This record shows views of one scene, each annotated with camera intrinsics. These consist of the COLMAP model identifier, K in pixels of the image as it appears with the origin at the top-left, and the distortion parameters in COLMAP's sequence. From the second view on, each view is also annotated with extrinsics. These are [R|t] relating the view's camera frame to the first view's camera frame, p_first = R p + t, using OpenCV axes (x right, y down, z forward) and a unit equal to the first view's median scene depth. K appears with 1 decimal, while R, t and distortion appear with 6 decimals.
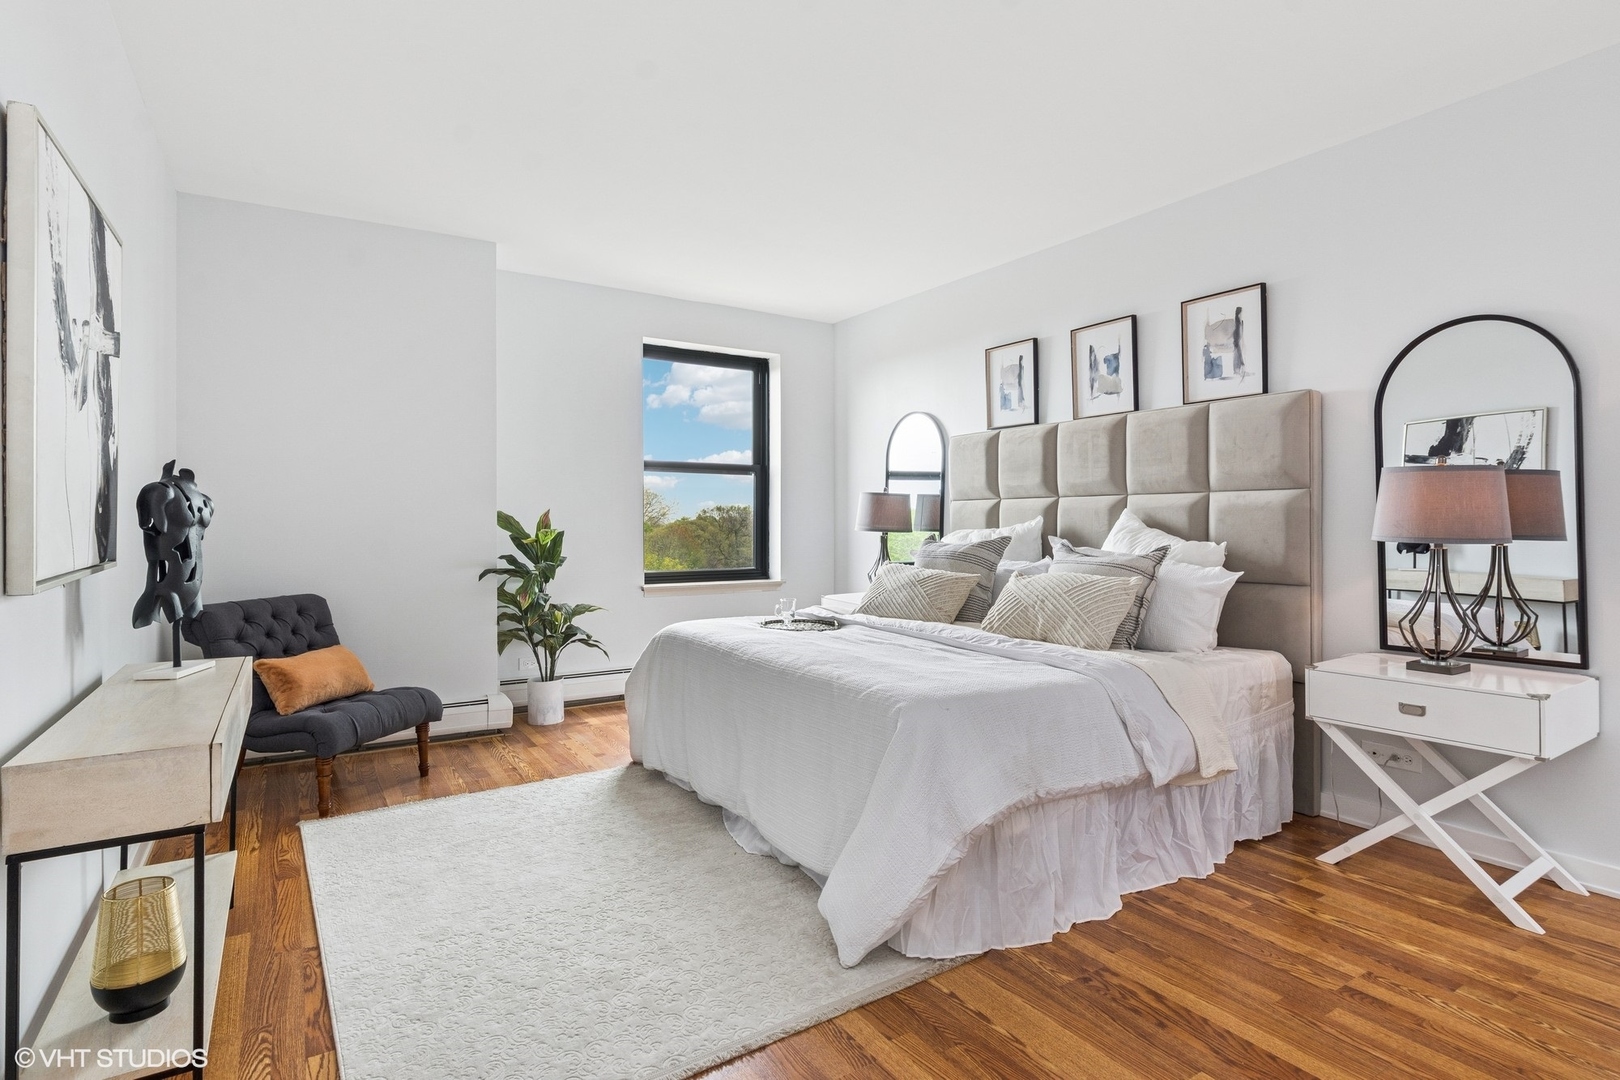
lens RADIAL K [[814.4, 0, 810.0], [0, 814.4, 540.0], [0, 0, 1]] dist [-0.010026, -0.001182]
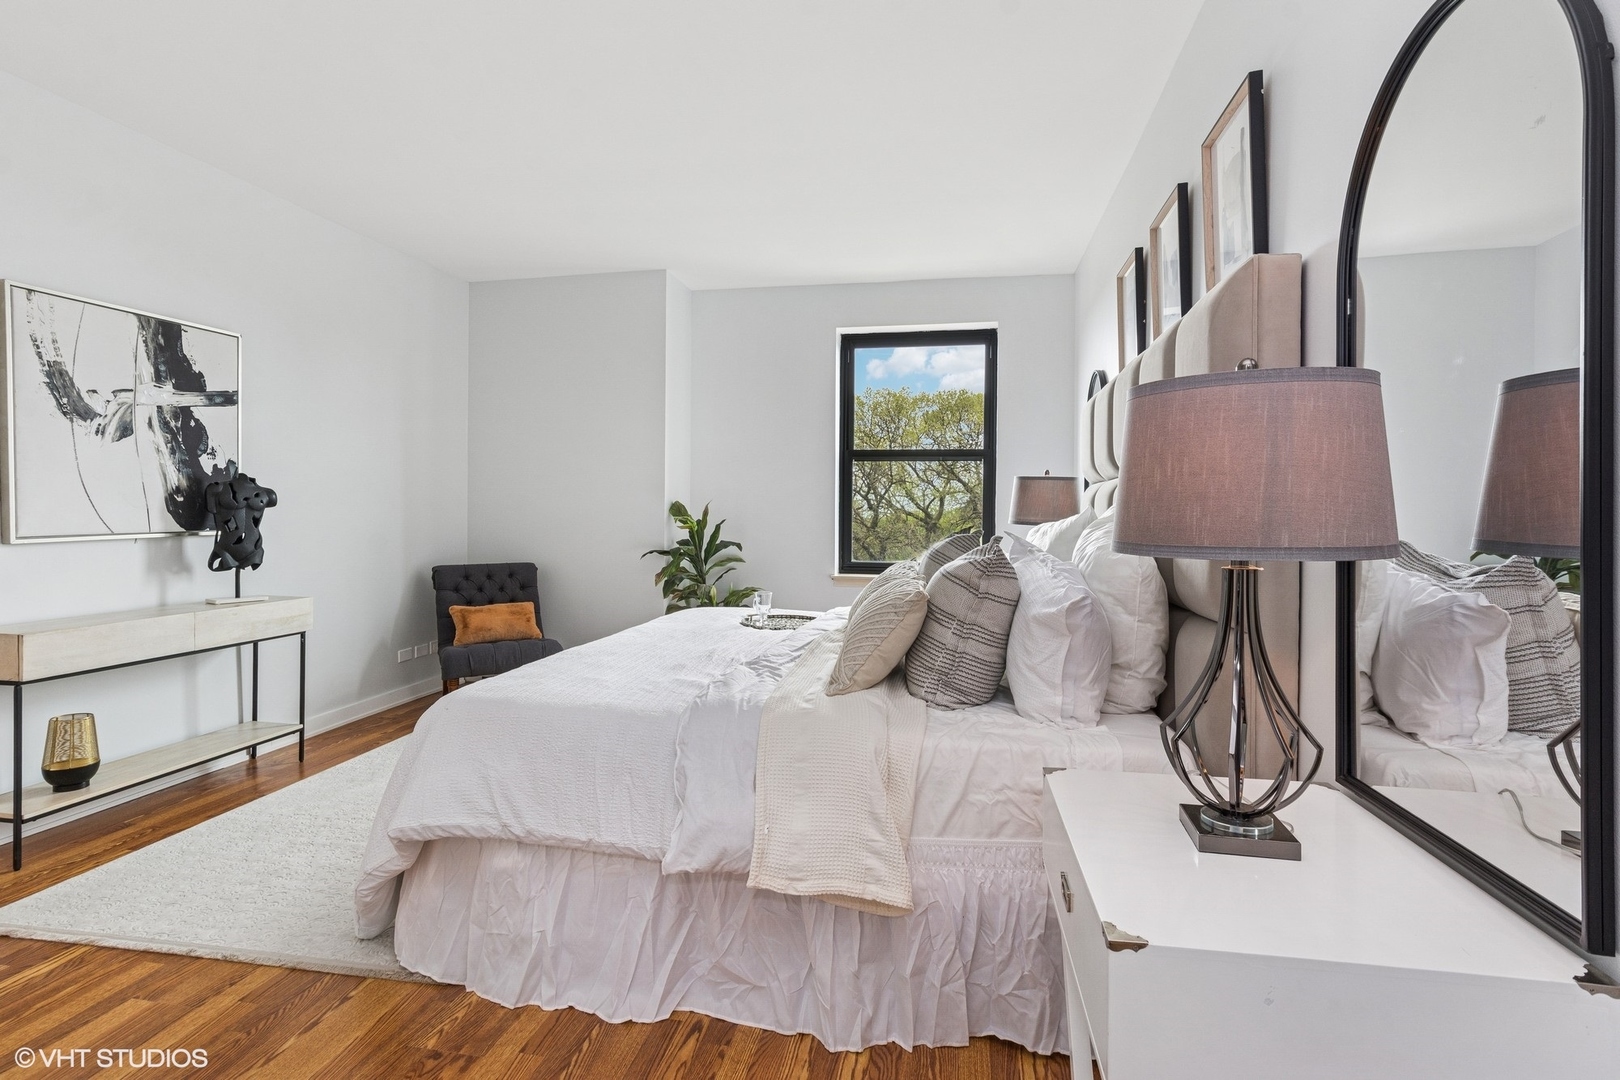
lens RADIAL K [[798.8, 0, 810.2], [0, 798.8, 530.0], [0, 0, 1]] dist [0.000688, 0.000178]
pose [[0.726909, 0.019922, -0.686445, 0.688303], [-0.021165, 0.999754, 0.006602, -0.006617], [0.686408, 0.009729, 0.727152, 0.388525]]
